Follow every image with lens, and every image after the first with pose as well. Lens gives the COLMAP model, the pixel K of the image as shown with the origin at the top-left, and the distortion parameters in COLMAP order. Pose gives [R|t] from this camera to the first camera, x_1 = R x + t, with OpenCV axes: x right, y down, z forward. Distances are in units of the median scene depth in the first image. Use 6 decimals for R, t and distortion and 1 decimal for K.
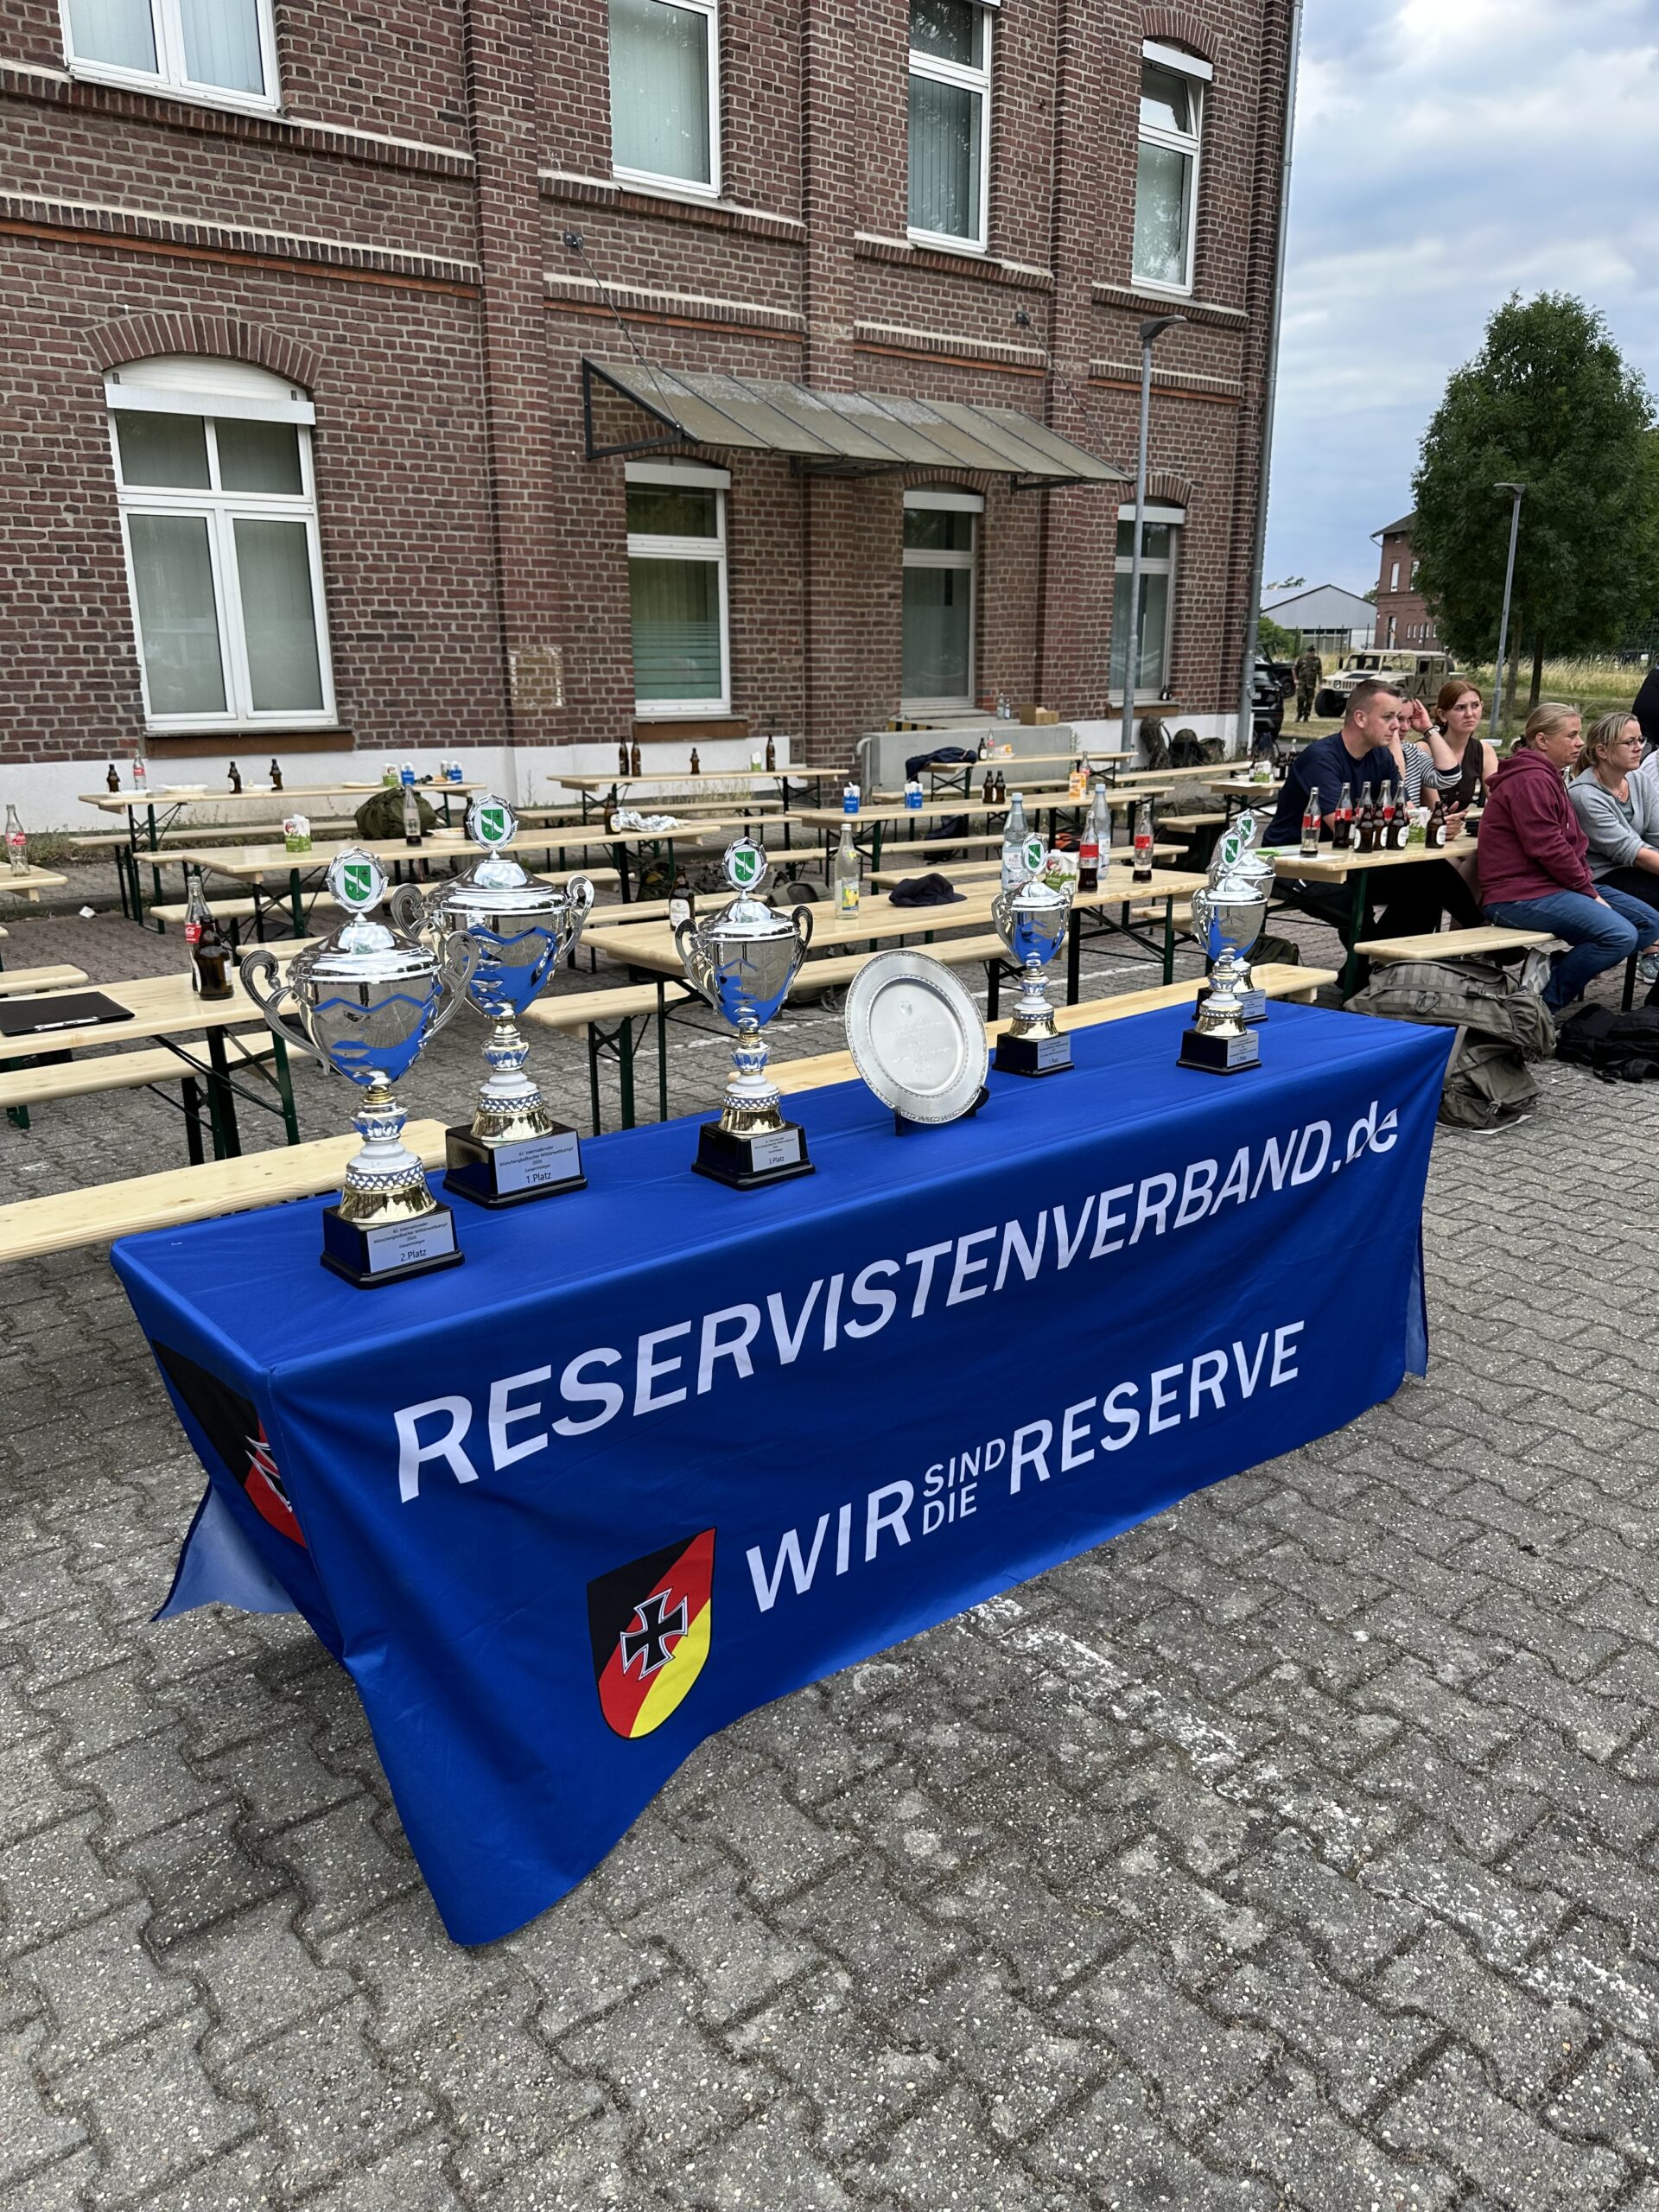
lens RADIAL K [[1561.8, 0, 844.9], [0, 1561.8, 1118.3], [0, 0, 1]] dist [0.020666, -0.025772]
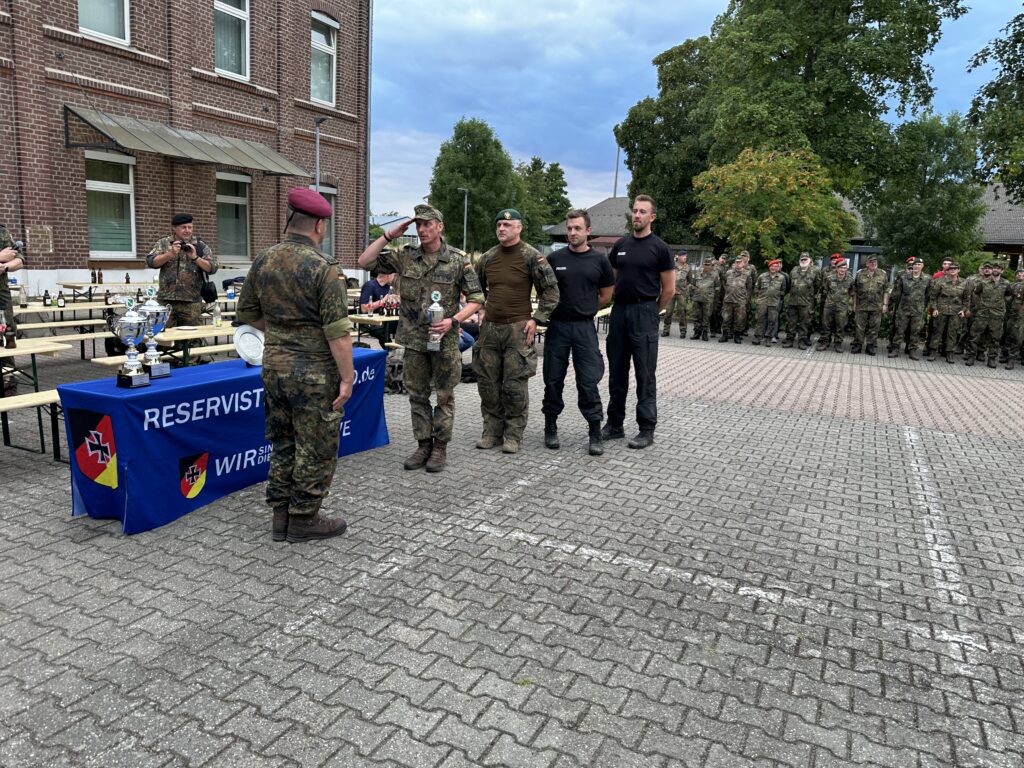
lens RADIAL K [[723.0, 0, 518.7], [0, 723.0, 378.0], [0, 0, 1]] dist [0.020666, -0.025772]
pose [[0.905395, -0.020404, 0.424079, -0.021799], [0.062963, 0.994253, -0.086588, 0.040629], [-0.419875, 0.105097, 0.901476, -0.172200]]
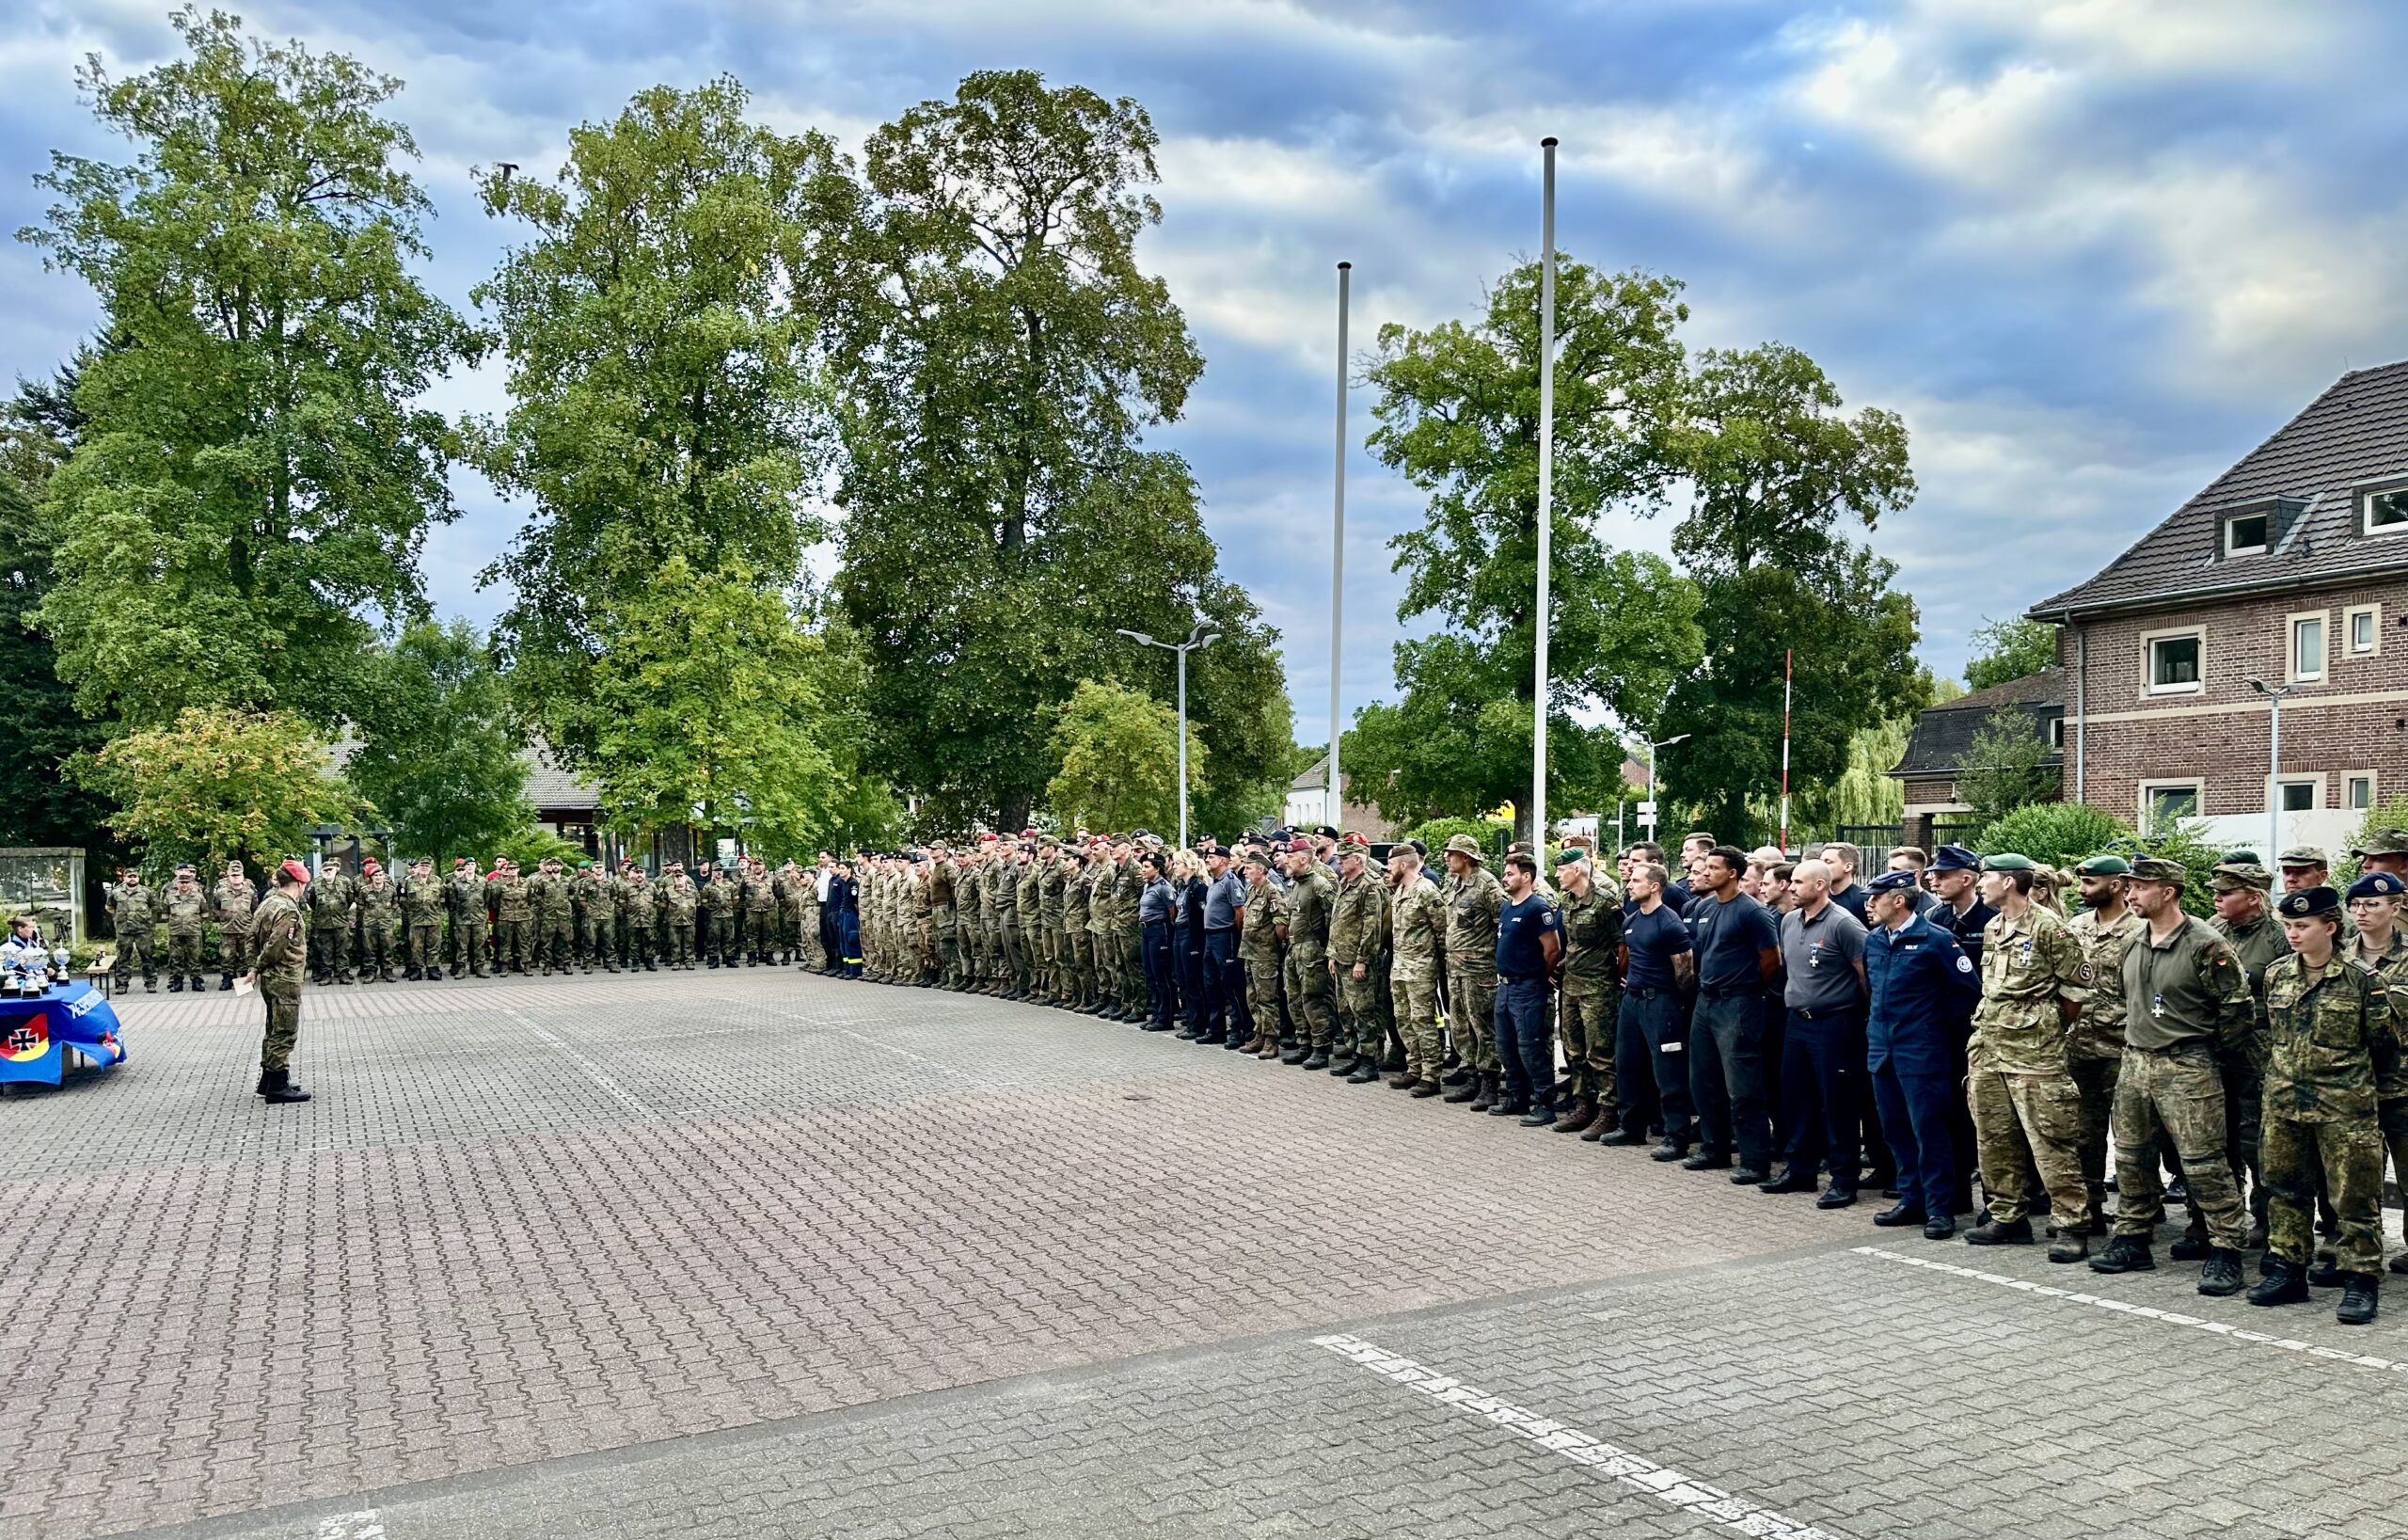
lens RADIAL K [[1685.5, 0, 1210.3], [0, 1685.5, 929.7], [0, 0, 1]] dist [0.026904, -0.056856]
pose [[0.196156, -0.044751, 0.979551, -0.800600], [0.284265, 0.958656, -0.013128, 0.166136], [-0.938465, 0.281028, 0.200767, -0.663727]]
